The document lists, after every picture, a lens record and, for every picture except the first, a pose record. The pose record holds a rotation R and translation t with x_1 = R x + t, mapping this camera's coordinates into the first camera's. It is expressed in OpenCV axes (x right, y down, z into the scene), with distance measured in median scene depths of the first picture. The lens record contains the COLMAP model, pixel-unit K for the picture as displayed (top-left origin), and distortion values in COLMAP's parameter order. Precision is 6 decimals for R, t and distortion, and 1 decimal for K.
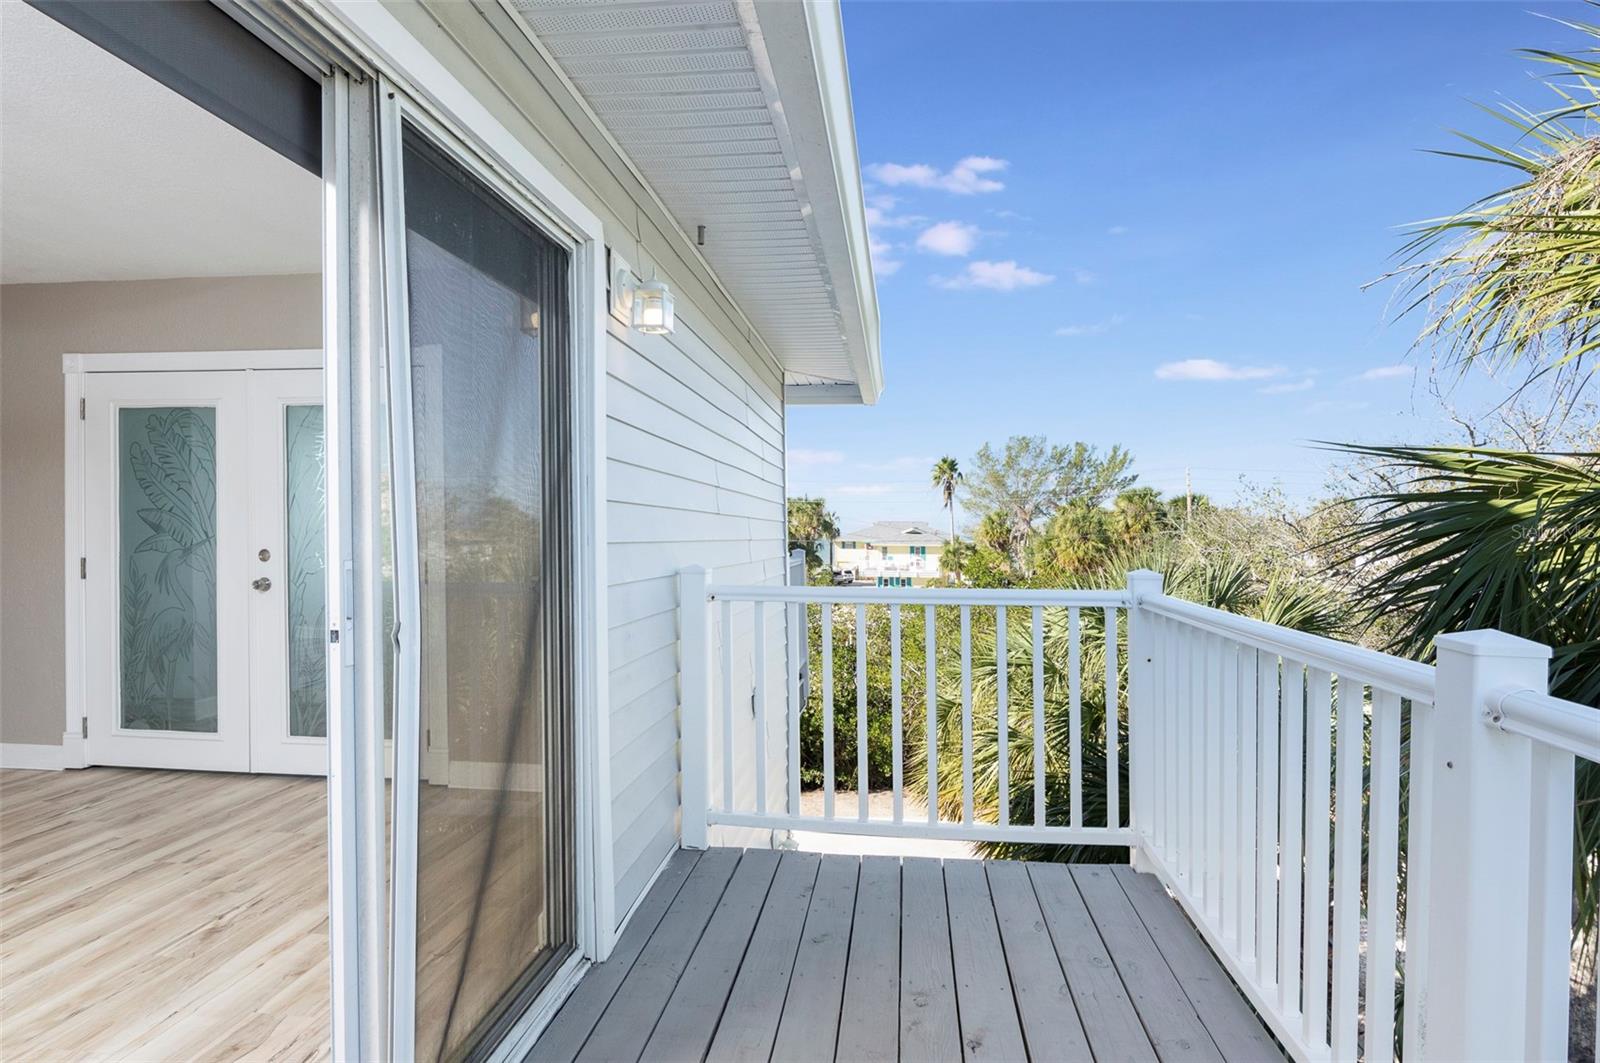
lens RADIAL K [[908.6, 0, 772.3], [0, 908.6, 532.8], [0, 0, 1]] dist [-0.001861, 0.000586]
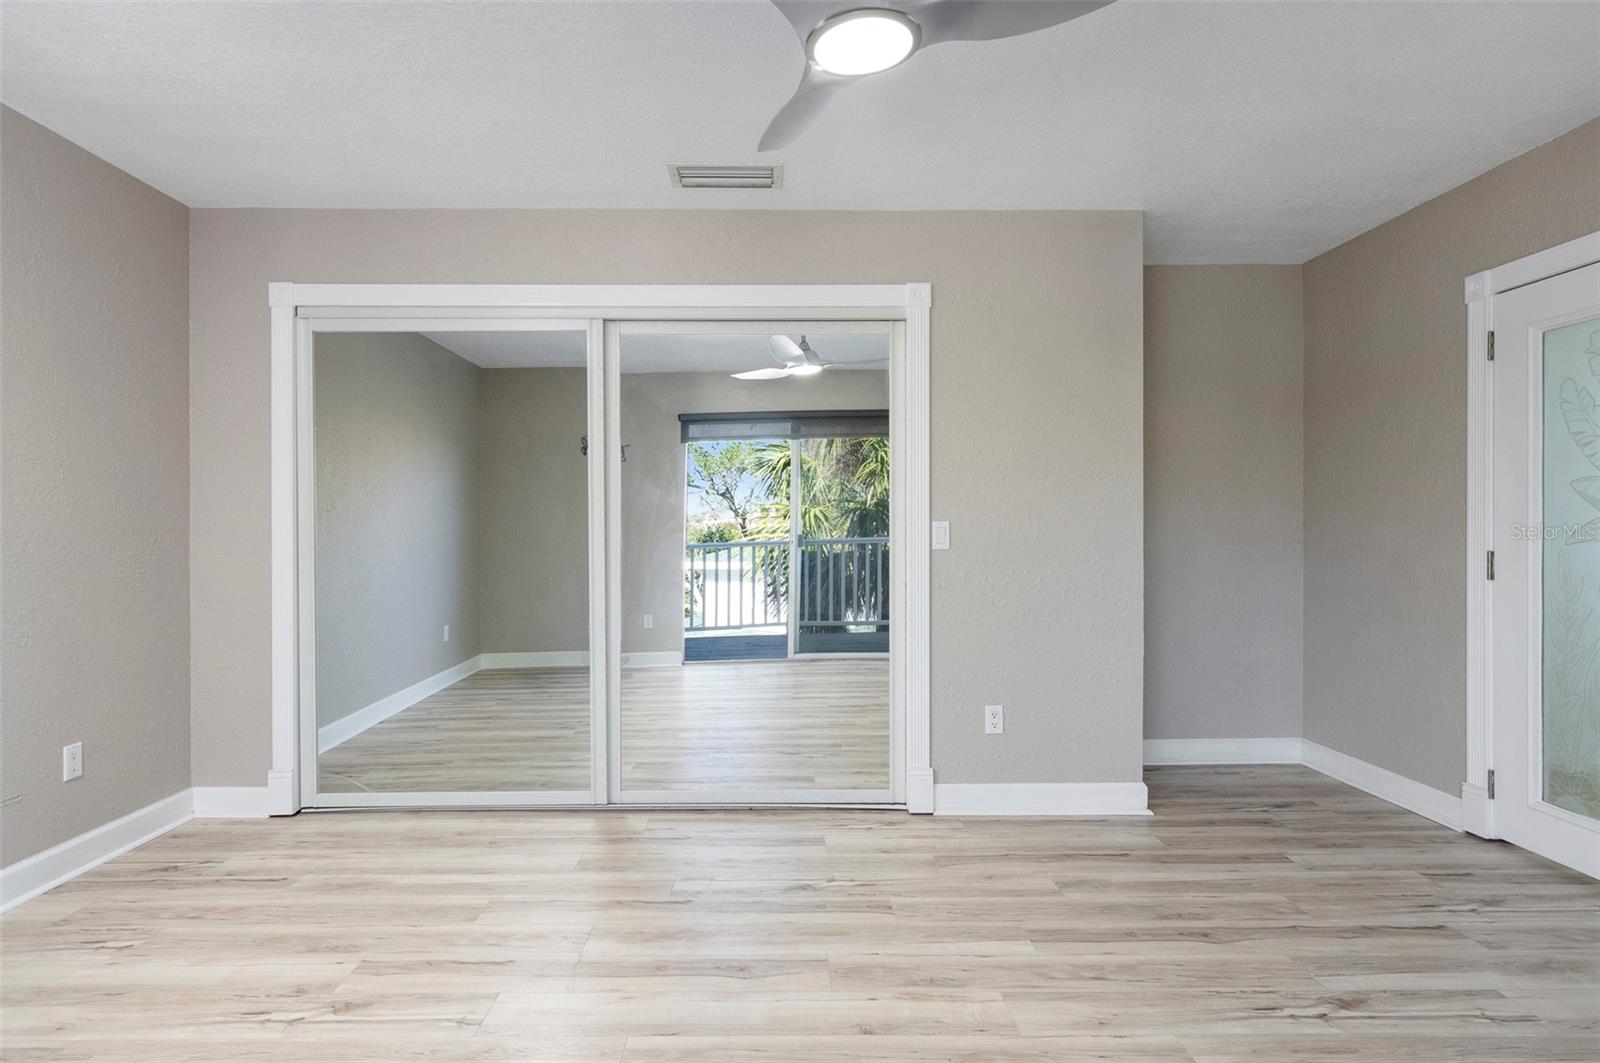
lens RADIAL K [[853.8, 0, 758.4], [0, 853.8, 534.0], [0, 0, 1]] dist [-0.004684, 0.000008]
pose [[0.145312, 0.006850, -0.989362, -0.218841], [0.001220, 0.999974, 0.007103, 0.010760], [0.989385, -0.002239, 0.145300, 0.412819]]
